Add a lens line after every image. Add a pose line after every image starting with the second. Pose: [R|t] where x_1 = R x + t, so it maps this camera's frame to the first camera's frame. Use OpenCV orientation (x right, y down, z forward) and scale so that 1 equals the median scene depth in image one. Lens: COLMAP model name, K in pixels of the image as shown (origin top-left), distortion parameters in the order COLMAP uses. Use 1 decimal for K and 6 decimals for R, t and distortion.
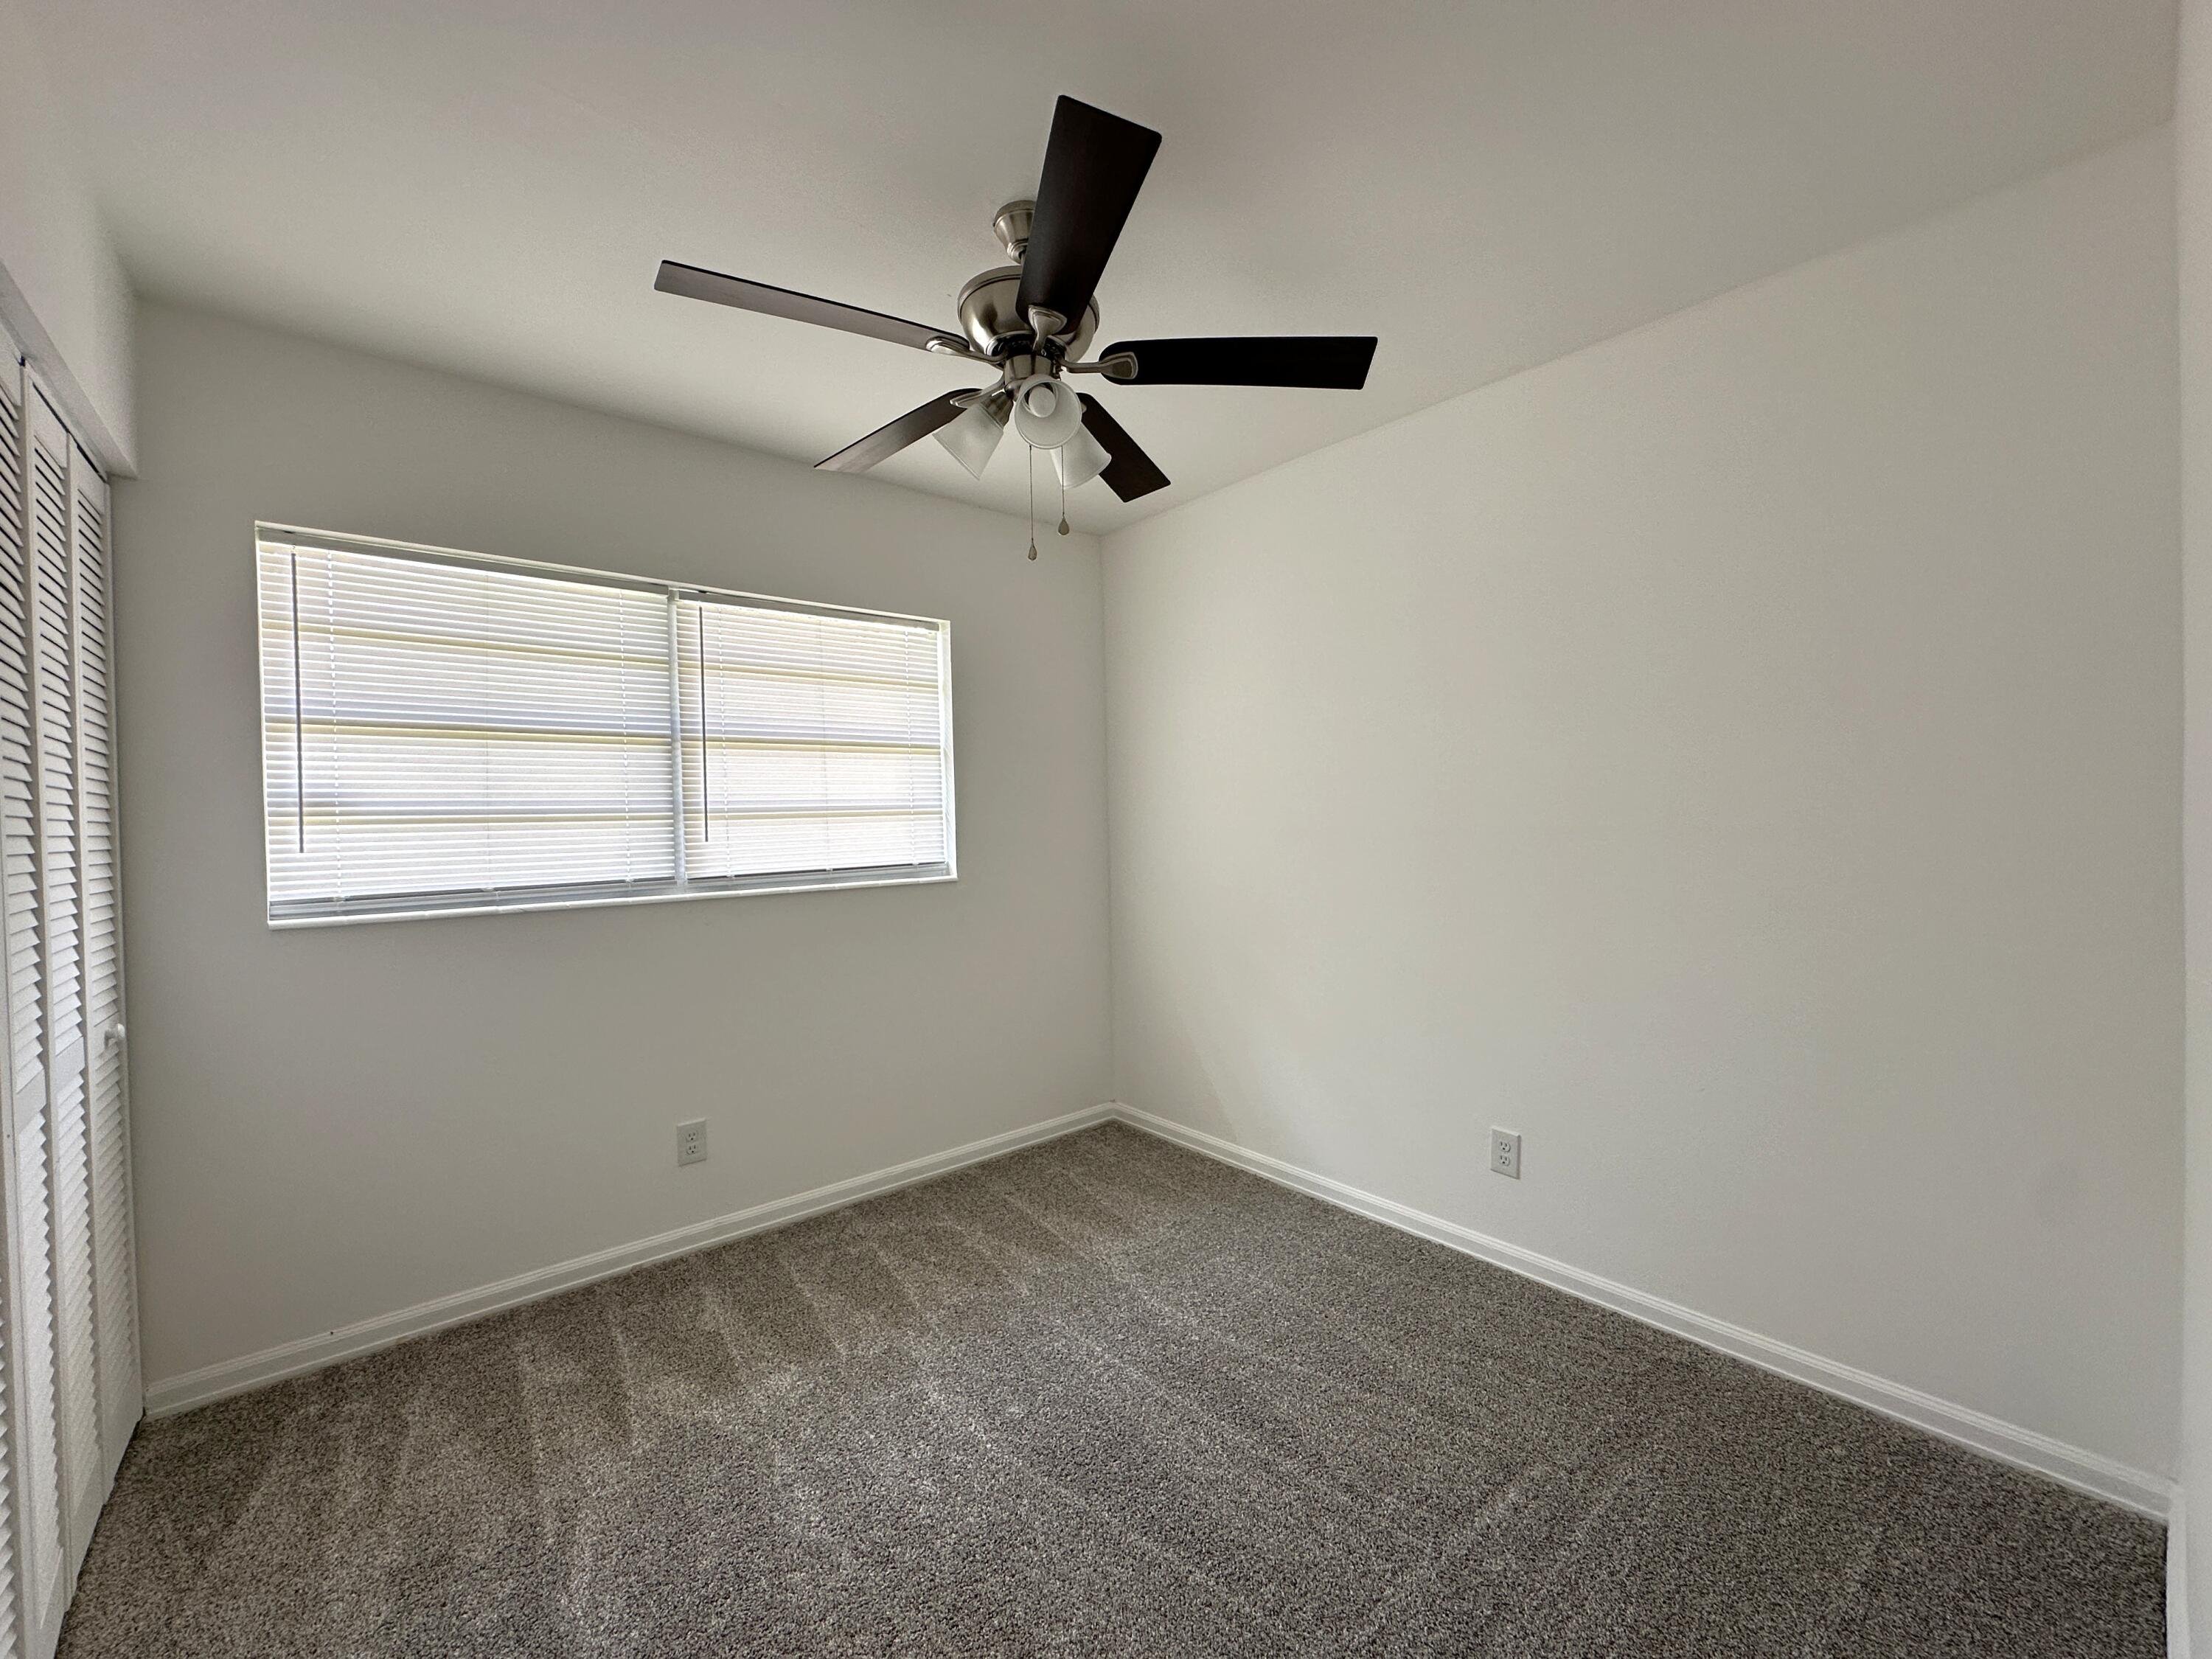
lens RADIAL K [[883.9, 0, 1106.0], [0, 883.9, 829.5], [0, 0, 1]] dist [-0.000009, 0.000034]
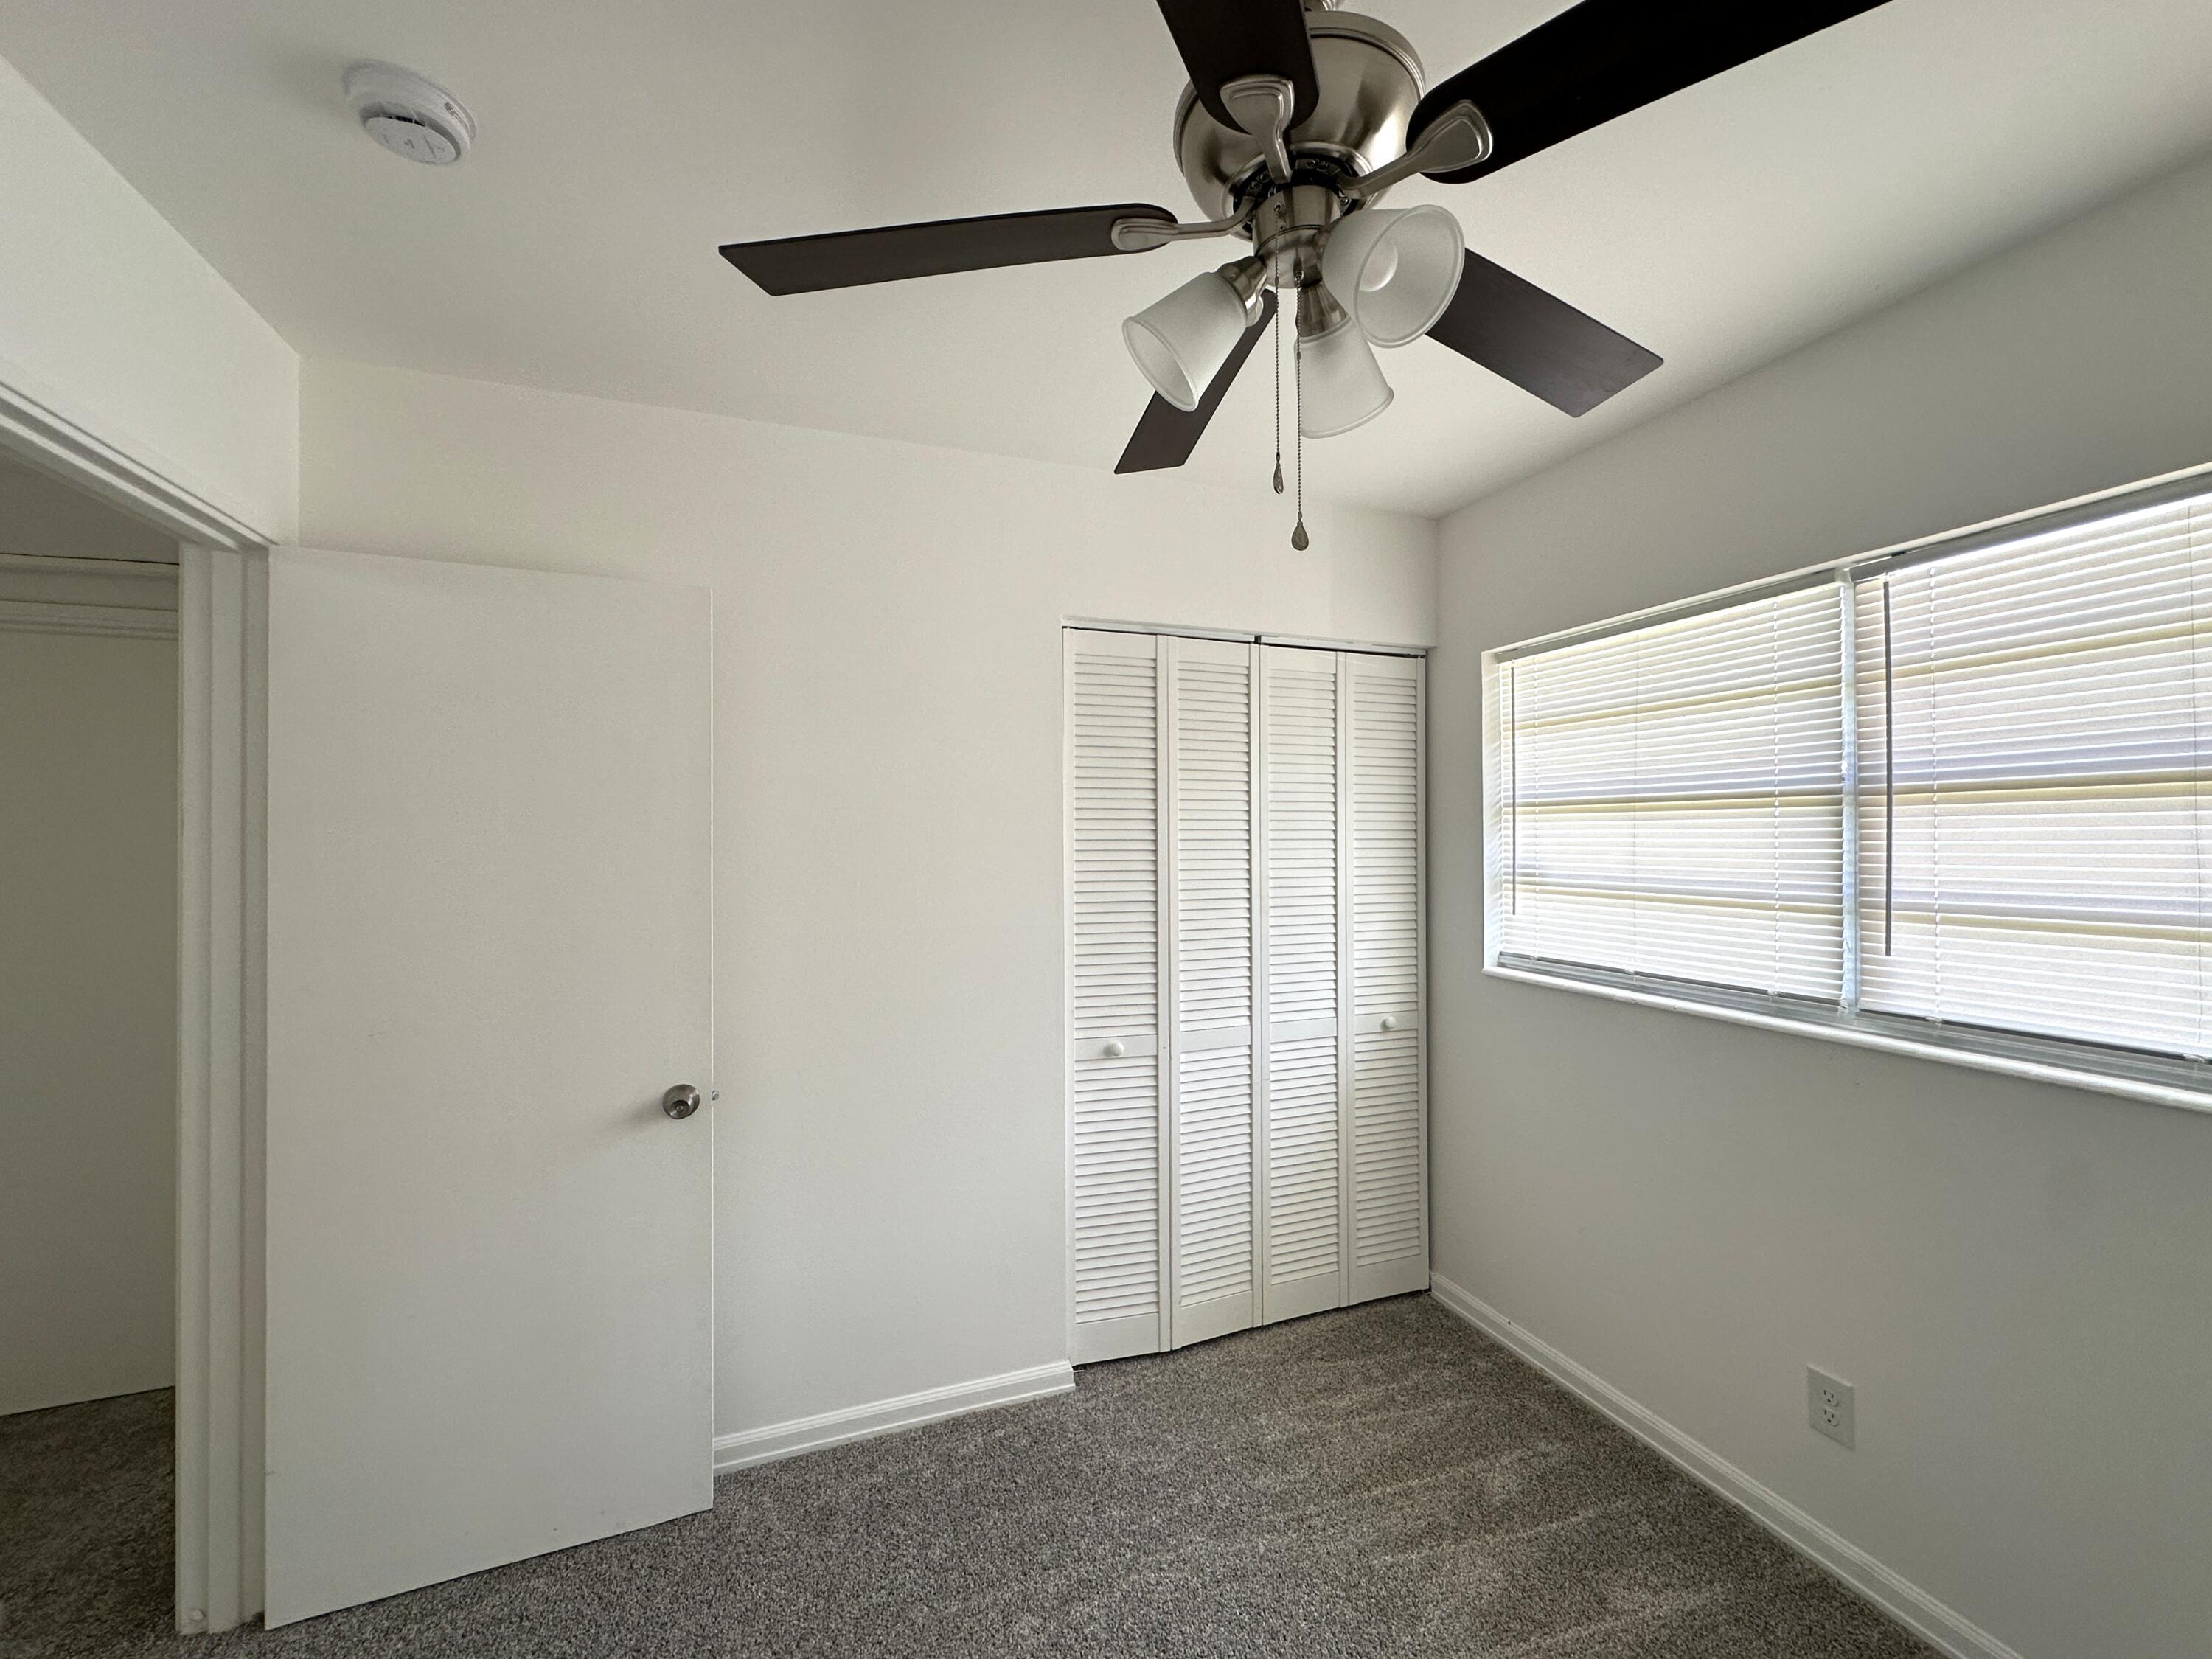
lens RADIAL K [[883.9, 0, 1106.0], [0, 883.9, 829.5], [0, 0, 1]] dist [-0.000009, 0.000034]
pose [[-0.335179, 0.012537, -0.942071, 0.336888], [-0.002965, 0.999892, 0.014361, -0.086513], [0.942150, 0.007606, -0.335106, 0.721376]]
